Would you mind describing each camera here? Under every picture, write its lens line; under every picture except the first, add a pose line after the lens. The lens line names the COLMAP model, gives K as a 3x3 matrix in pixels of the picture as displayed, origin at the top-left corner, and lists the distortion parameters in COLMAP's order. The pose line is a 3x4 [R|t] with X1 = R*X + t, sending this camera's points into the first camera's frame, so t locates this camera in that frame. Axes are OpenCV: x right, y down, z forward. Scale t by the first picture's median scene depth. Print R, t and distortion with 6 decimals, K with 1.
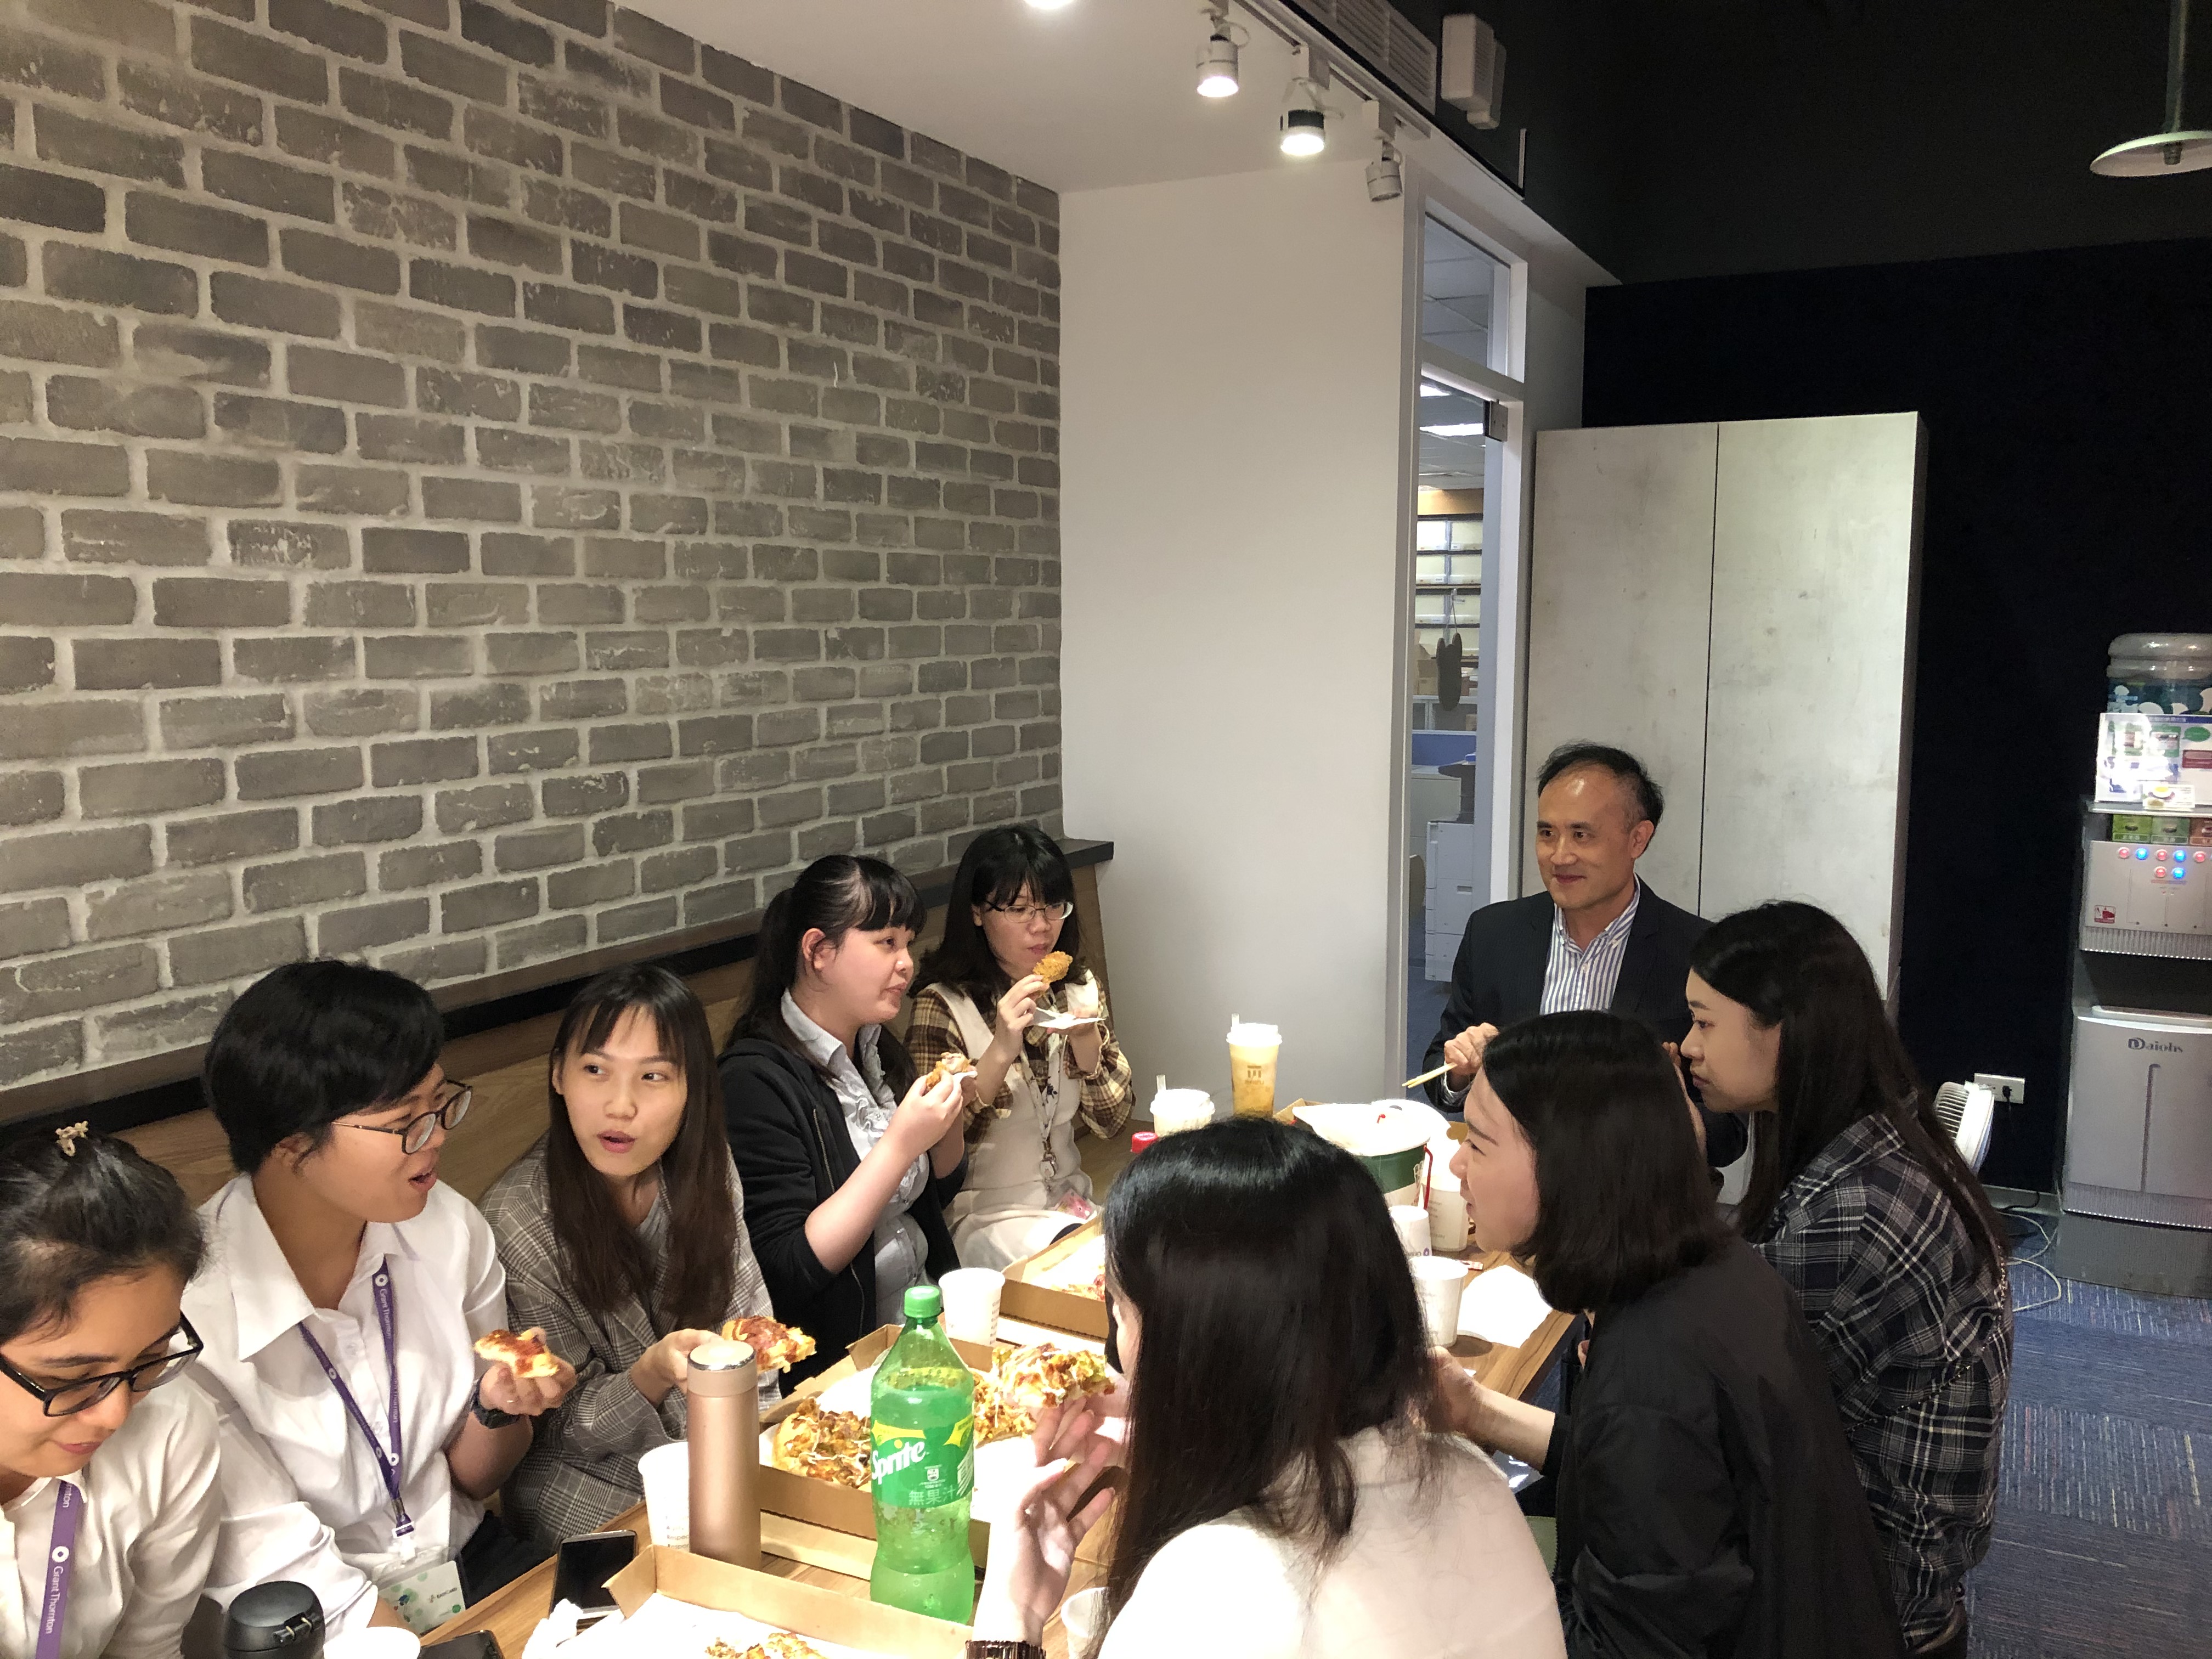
lens RADIAL K [[1868.2, 0, 1116.2], [0, 1868.2, 833.0], [0, 0, 1]] dist [0.054161, 0.001221]
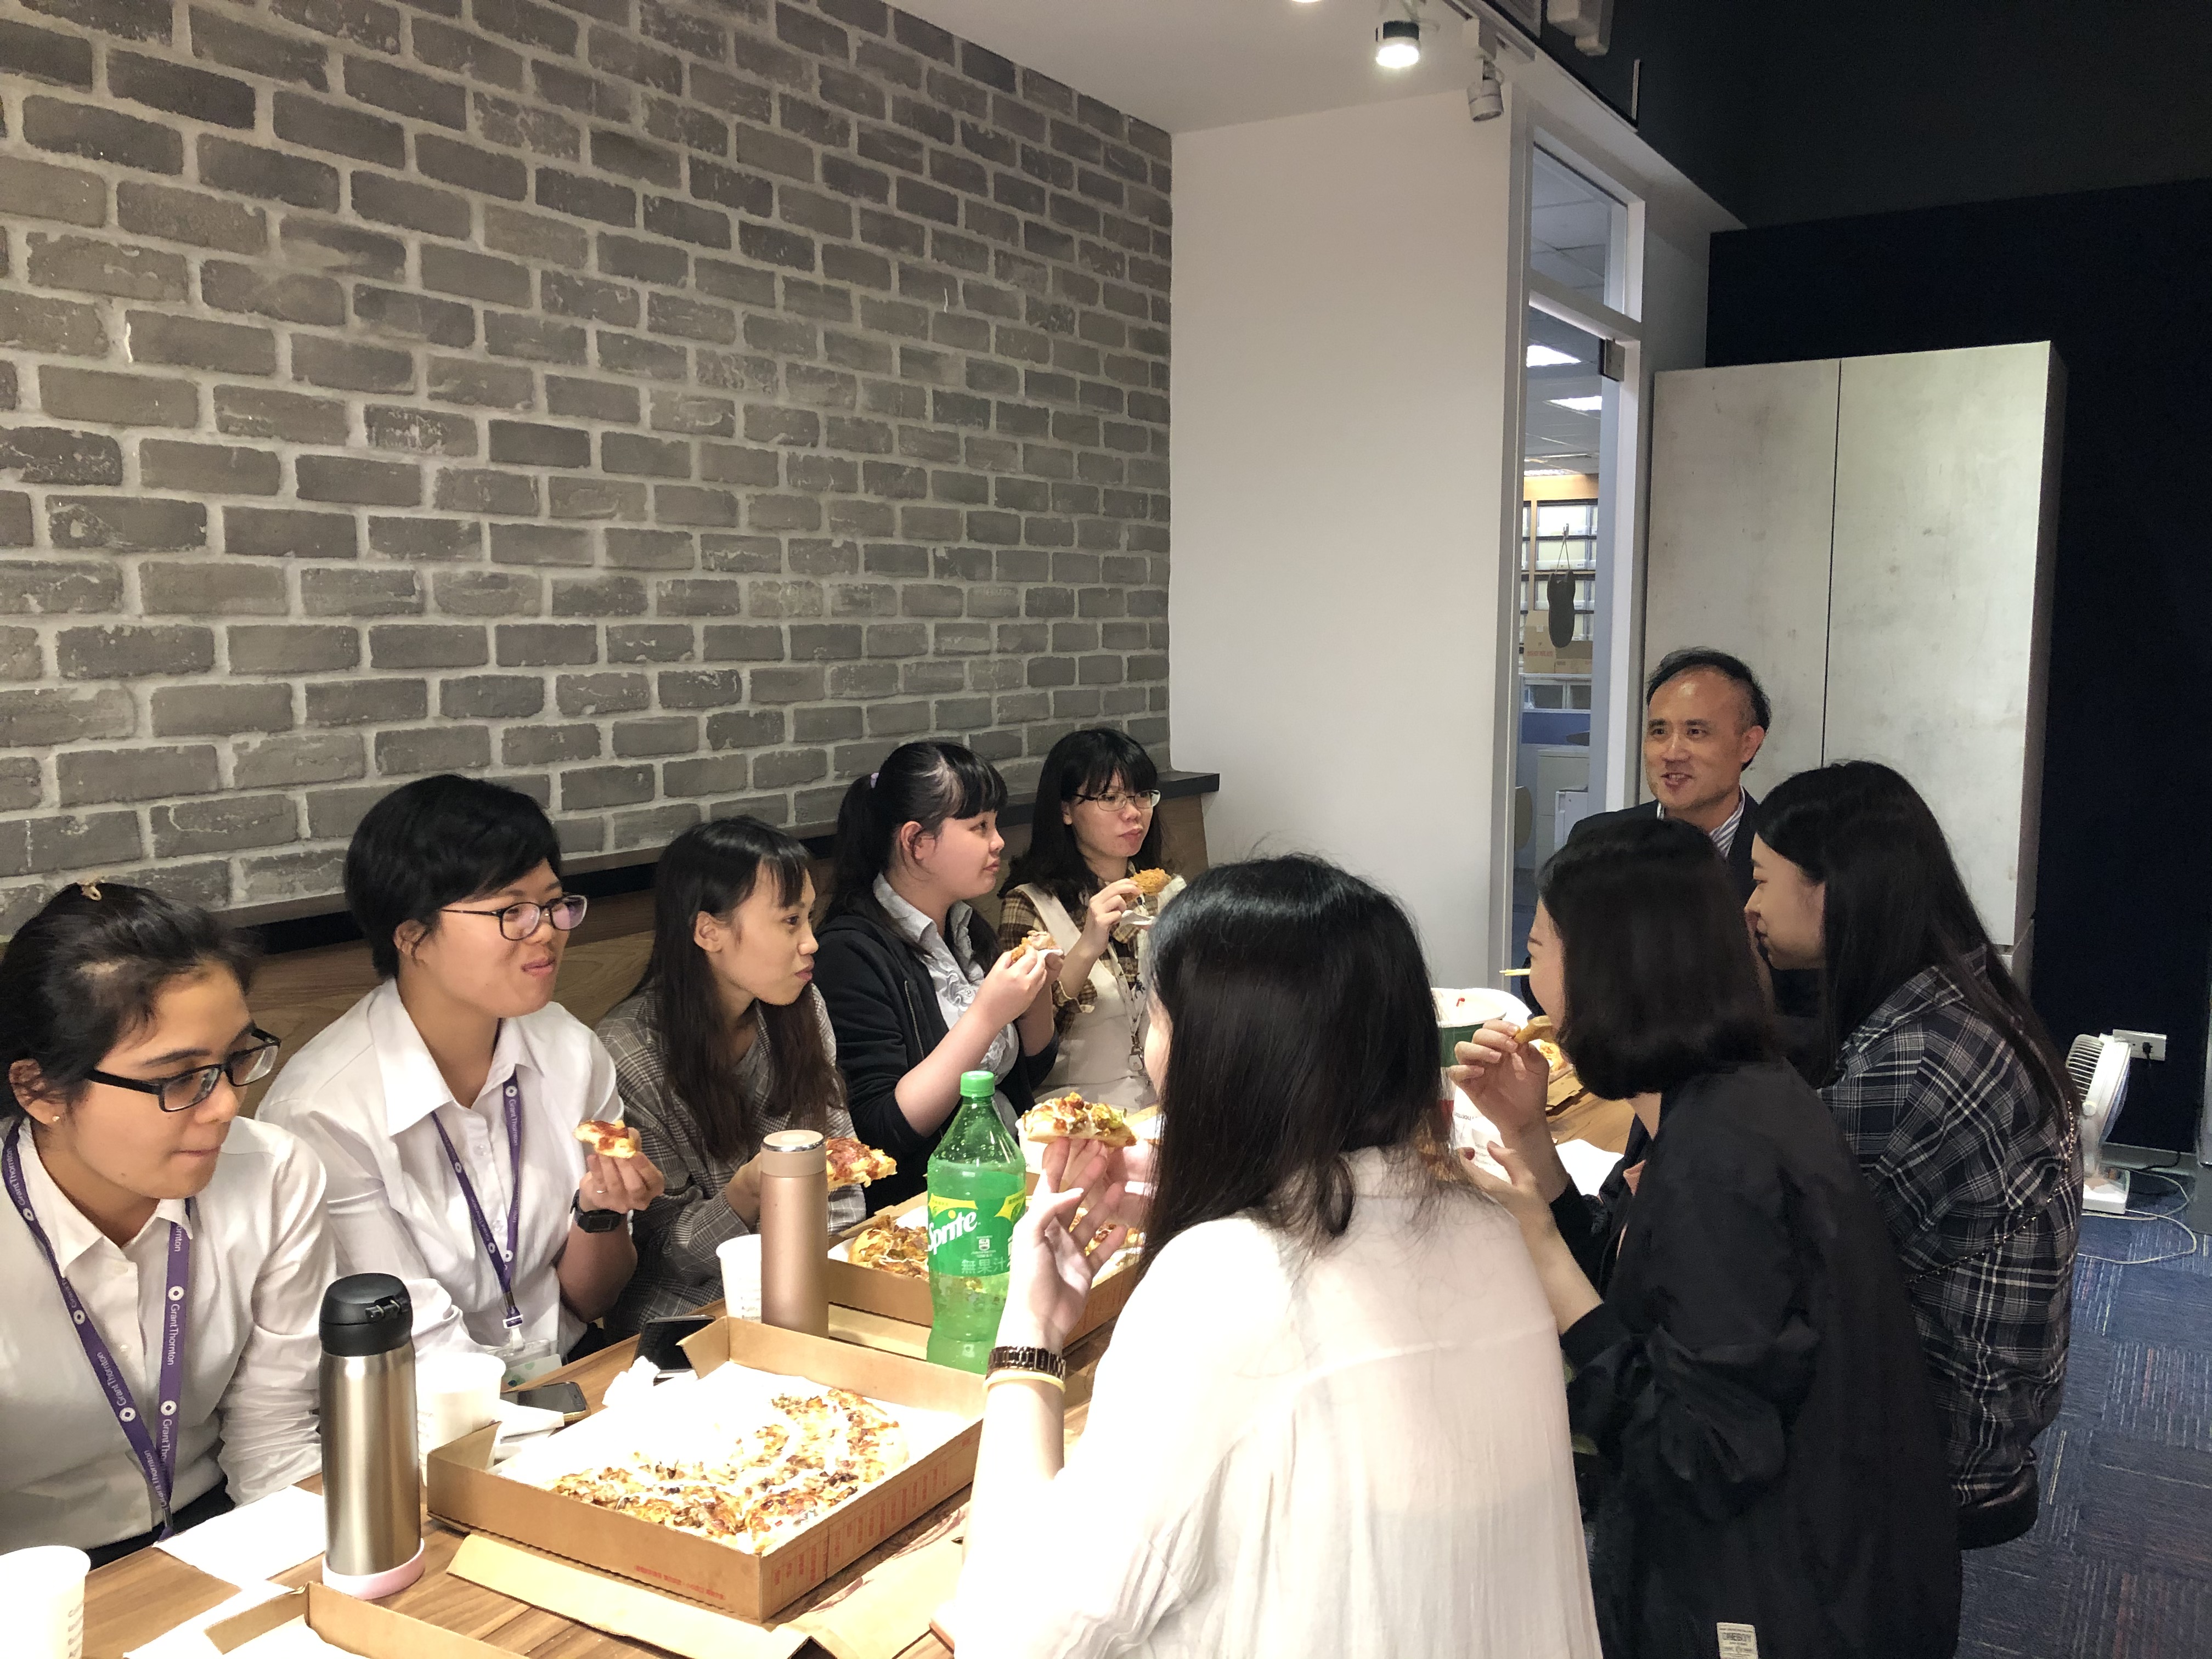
lens RADIAL K [[1868.2, 0, 1121.6], [0, 1868.2, 831.0], [0, 0, 1]] dist [0.054161, 0.001221]
pose [[0.997135, 0.007400, -0.075279, 0.033469], [-0.007915, 0.999947, -0.006544, 0.067014], [0.075227, 0.007121, 0.997141, -0.026439]]
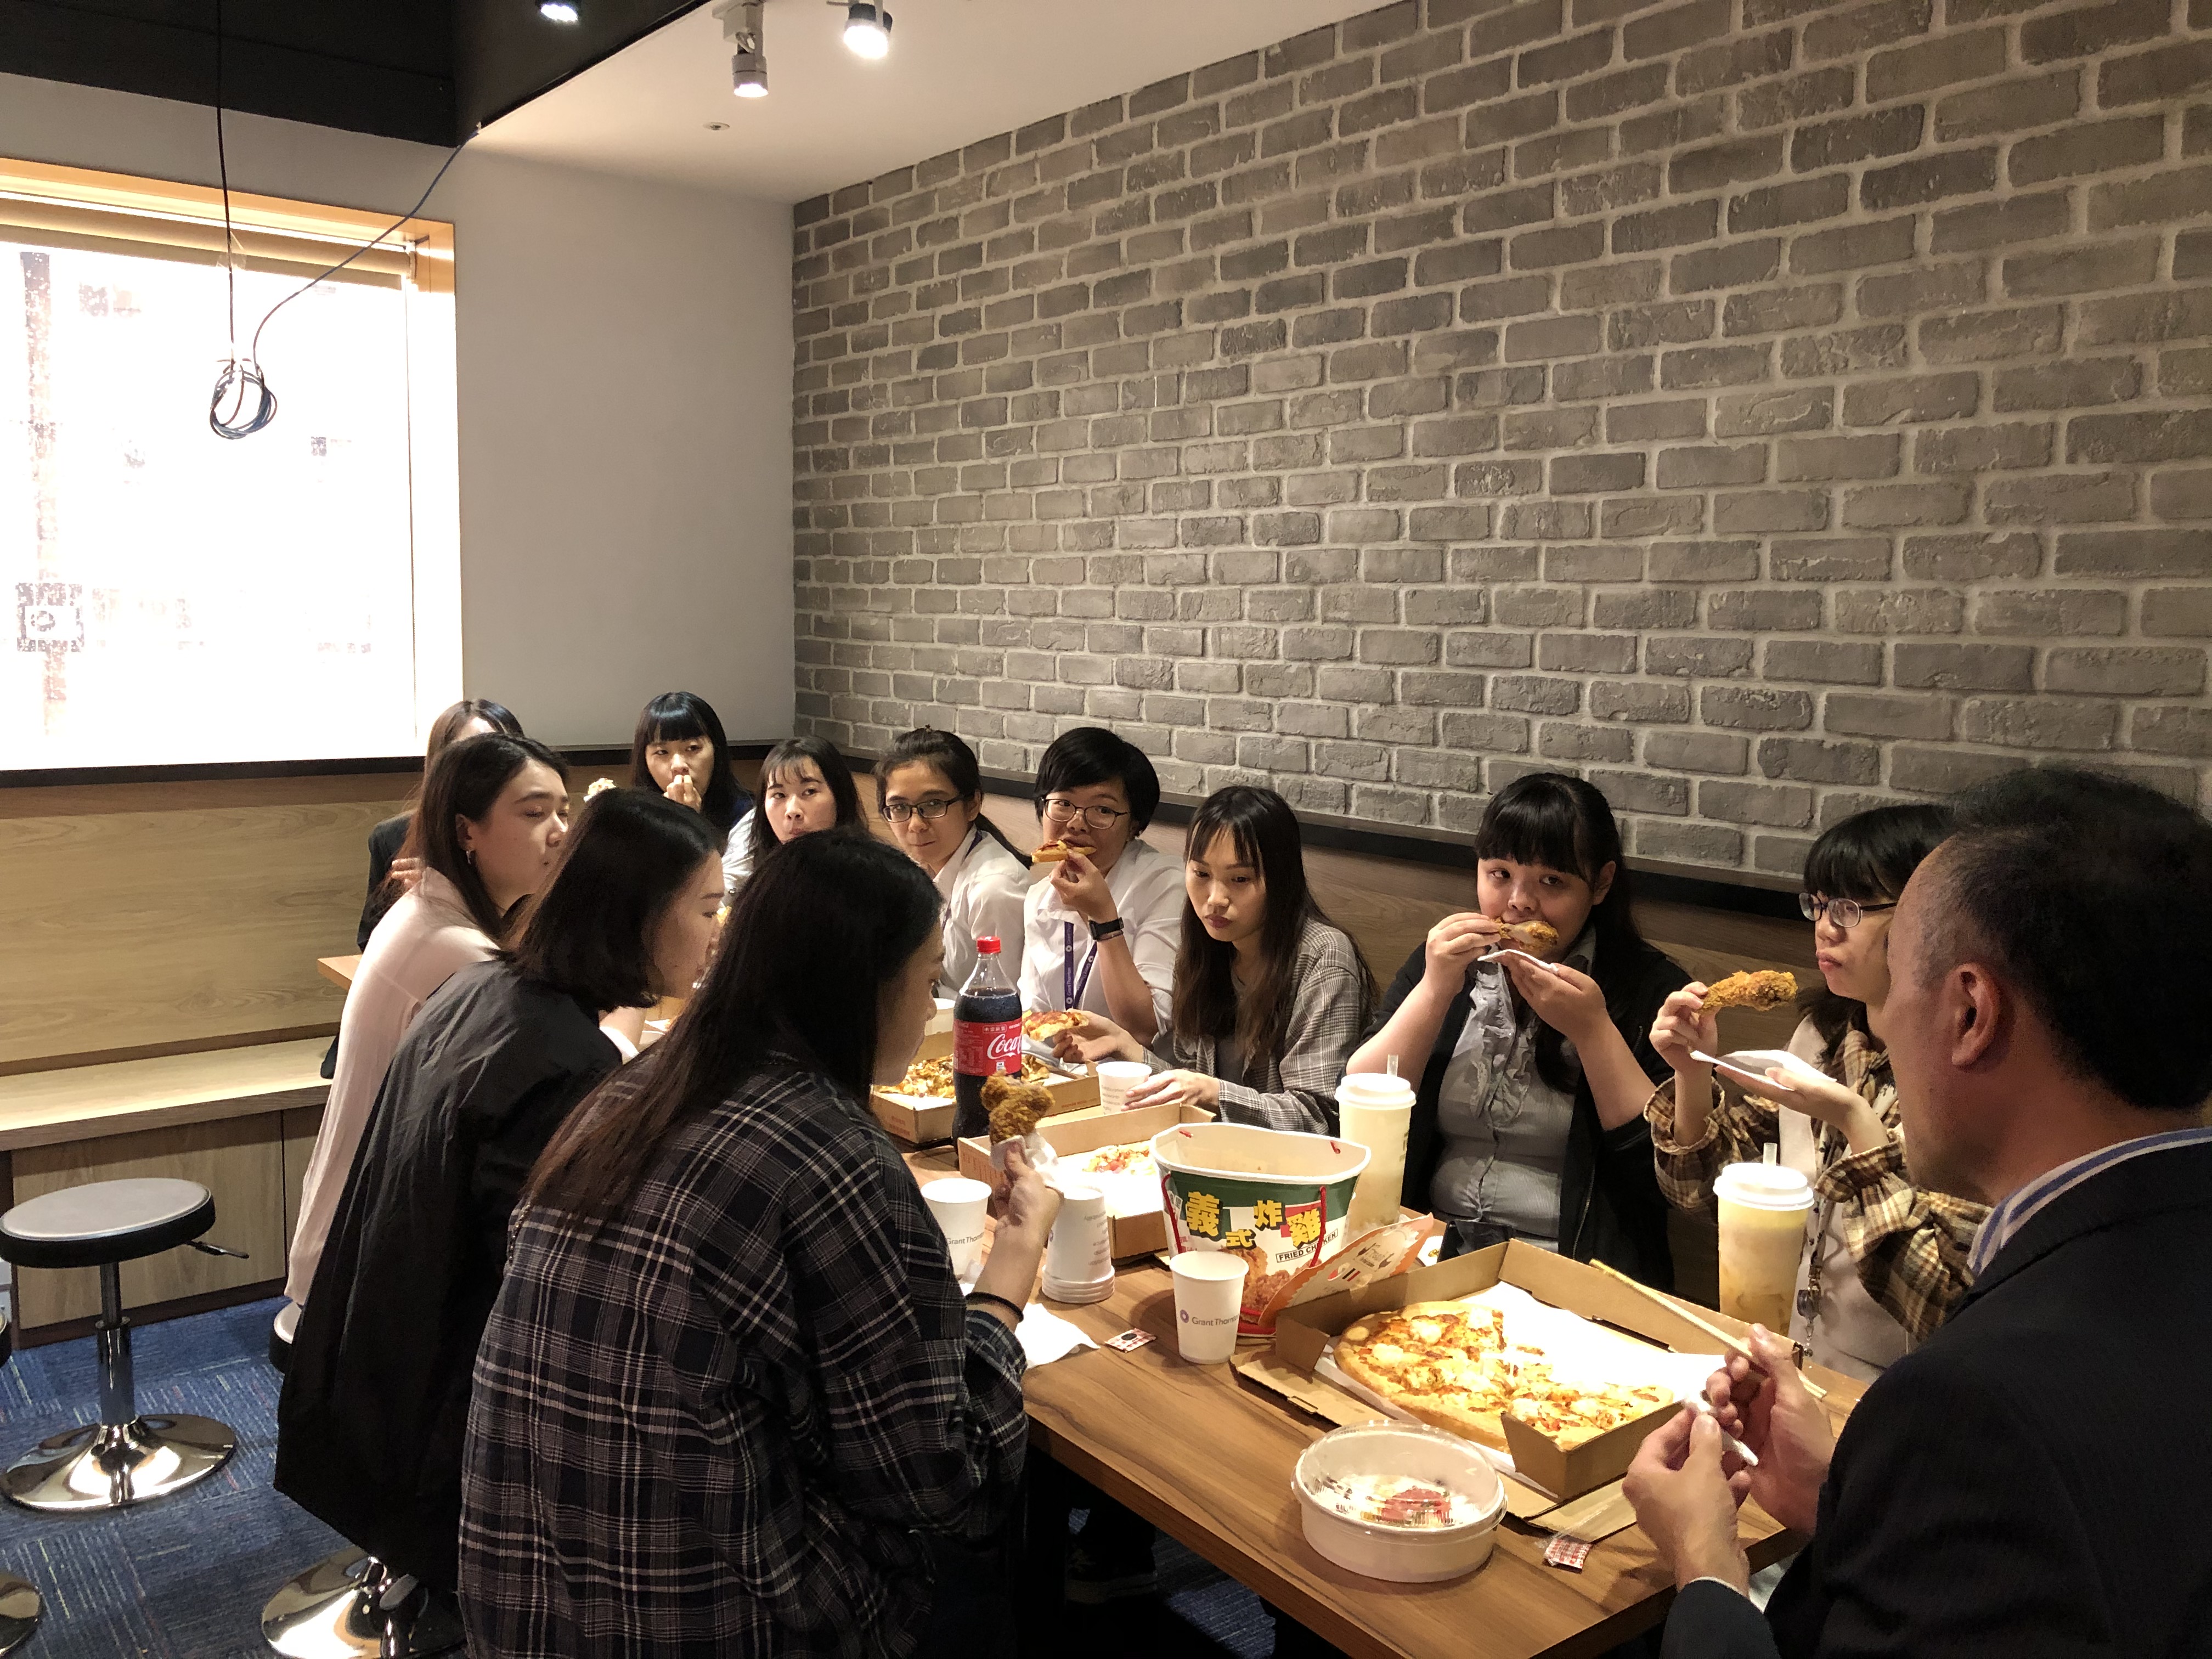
lens RADIAL K [[1868.2, 0, 1144.5], [0, 1868.2, 831.3], [0, 0, 1]] dist [0.054161, 0.001221]
pose [[-0.418417, 0.095784, -0.903190, 0.771032], [-0.130768, 0.977710, 0.164267, -0.081391], [0.898792, 0.186841, -0.396565, 1.172658]]
